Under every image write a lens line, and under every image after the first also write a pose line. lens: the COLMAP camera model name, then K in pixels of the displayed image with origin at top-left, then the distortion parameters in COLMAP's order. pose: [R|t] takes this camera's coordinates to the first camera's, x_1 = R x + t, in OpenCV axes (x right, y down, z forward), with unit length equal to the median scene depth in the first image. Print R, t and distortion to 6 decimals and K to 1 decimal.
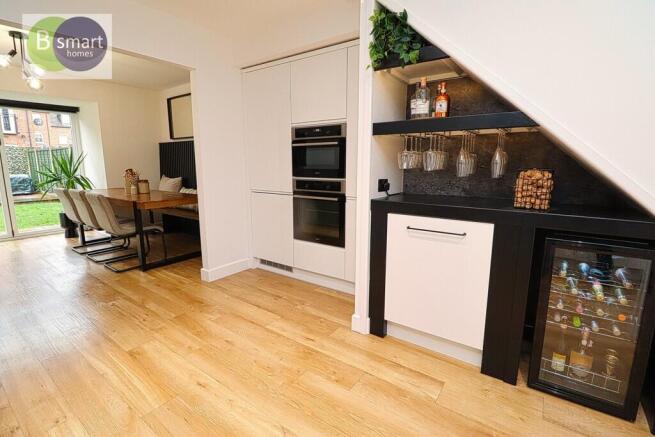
lens RADIAL K [[309.5, 0, 327.5], [0, 309.5, 218.5], [0, 0, 1]] dist [0.000789, -0.011989]
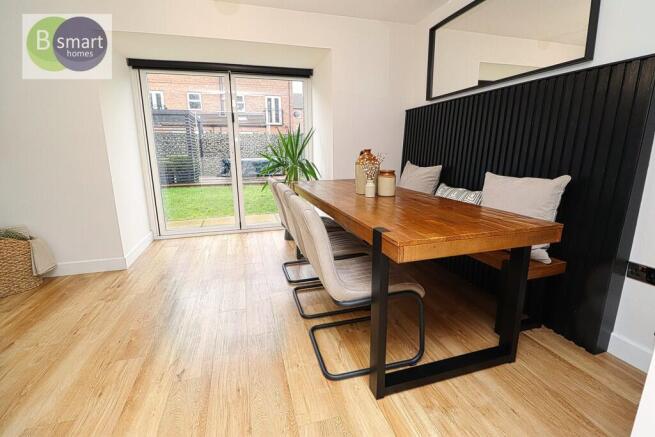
lens RADIAL K [[309.5, 0, 327.5], [0, 309.5, 218.5], [0, 0, 1]] dist [0.000789, -0.011989]
pose [[0.792463, 0.120571, -0.597883, -0.292990], [-0.090627, 0.992661, 0.080062, -0.063911], [0.603149, -0.009262, 0.797575, 0.432137]]
